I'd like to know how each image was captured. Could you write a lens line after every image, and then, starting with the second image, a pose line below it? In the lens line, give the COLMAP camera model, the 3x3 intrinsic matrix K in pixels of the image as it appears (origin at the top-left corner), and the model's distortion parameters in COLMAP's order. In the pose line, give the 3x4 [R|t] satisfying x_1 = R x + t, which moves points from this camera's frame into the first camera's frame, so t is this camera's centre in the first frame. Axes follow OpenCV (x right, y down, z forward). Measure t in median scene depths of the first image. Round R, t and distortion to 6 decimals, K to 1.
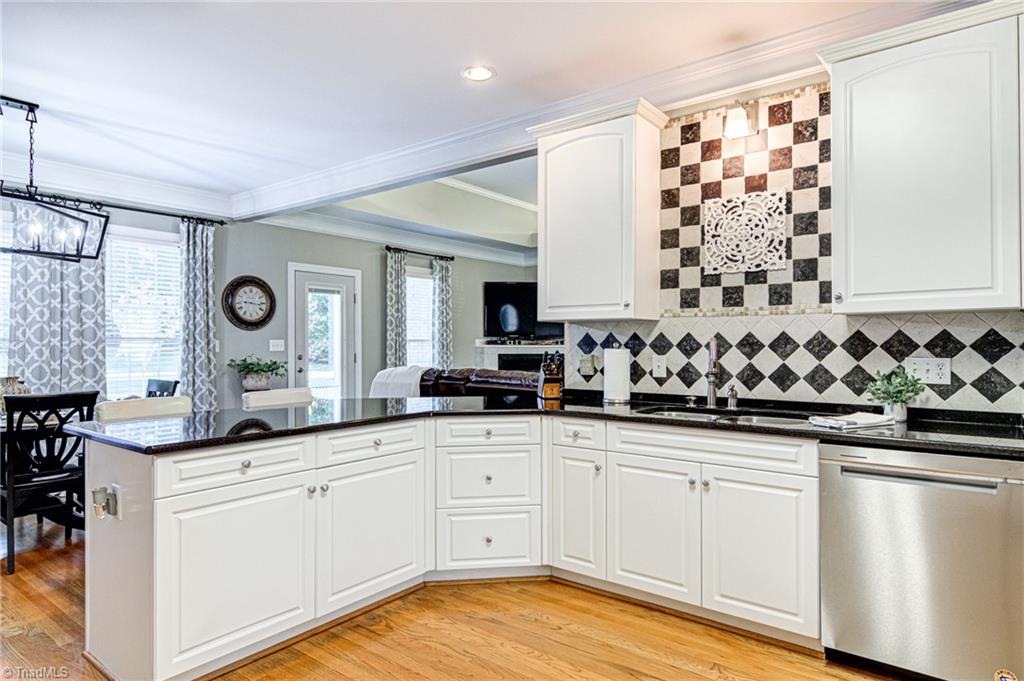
lens RADIAL K [[594.9, 0, 512.1], [0, 594.9, 342.7], [0, 0, 1]] dist [0.019182, -0.001445]
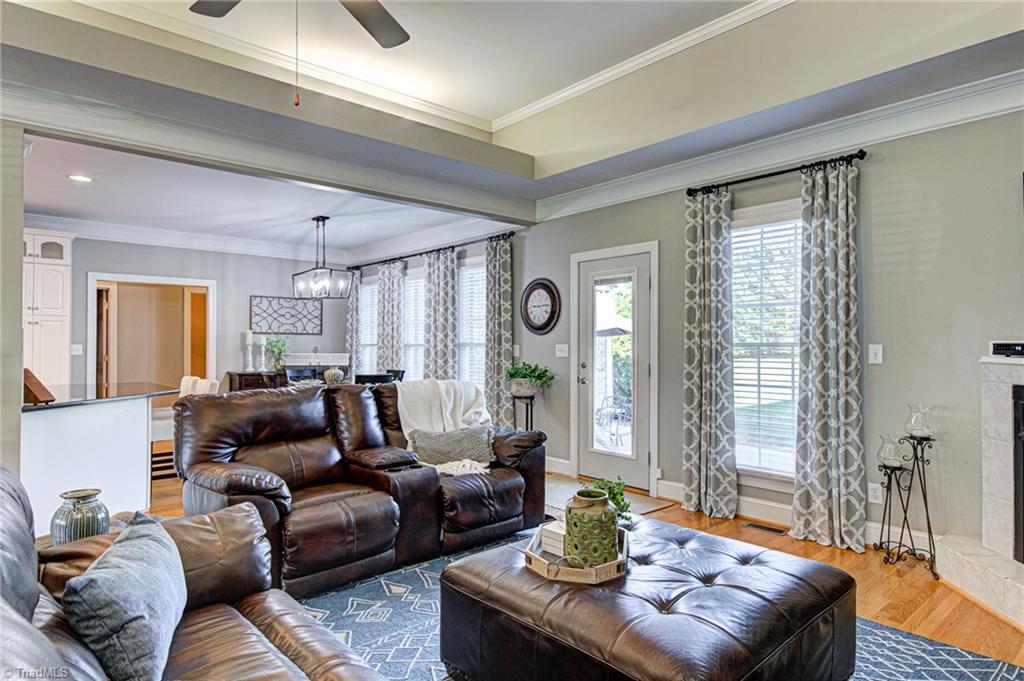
lens RADIAL K [[594.9, 0, 512.1], [0, 594.9, 342.7], [0, 0, 1]] dist [0.019182, -0.001445]
pose [[-0.195464, -0.004400, -0.980701, 0.416692], [-0.001483, 0.999990, -0.004191, -0.003057], [0.980710, 0.000636, -0.195468, 0.929172]]
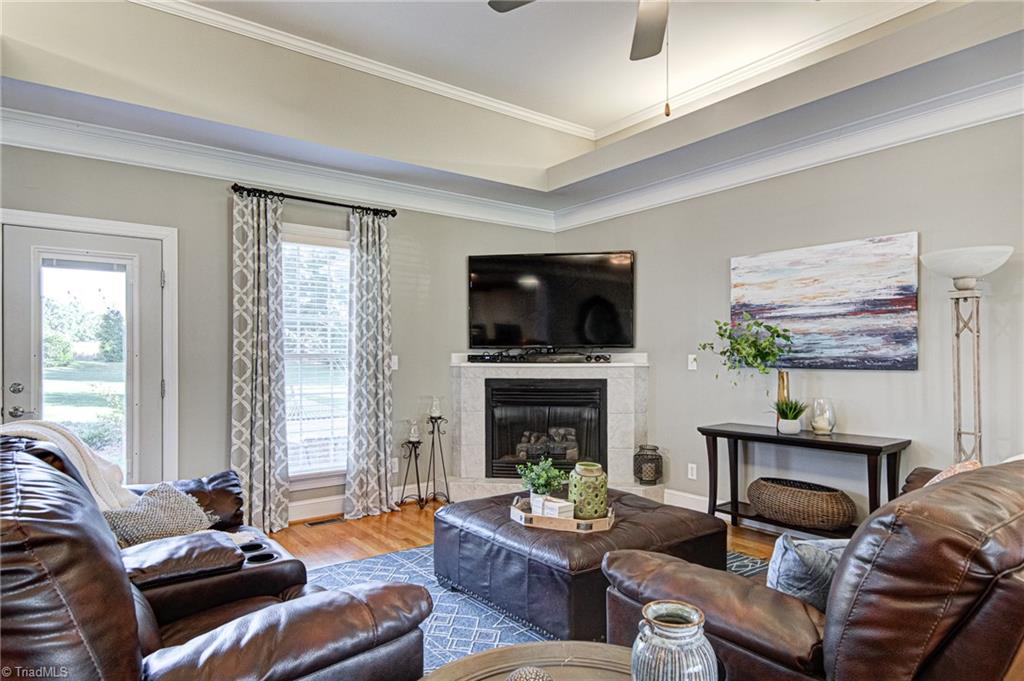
lens RADIAL K [[594.9, 0, 512.1], [0, 594.9, 342.7], [0, 0, 1]] dist [0.019182, -0.001445]
pose [[0.961751, -0.004120, -0.273893, 0.186614], [-0.001075, 0.999822, -0.018817, -0.005517], [0.273921, 0.018392, 0.961576, 0.531255]]
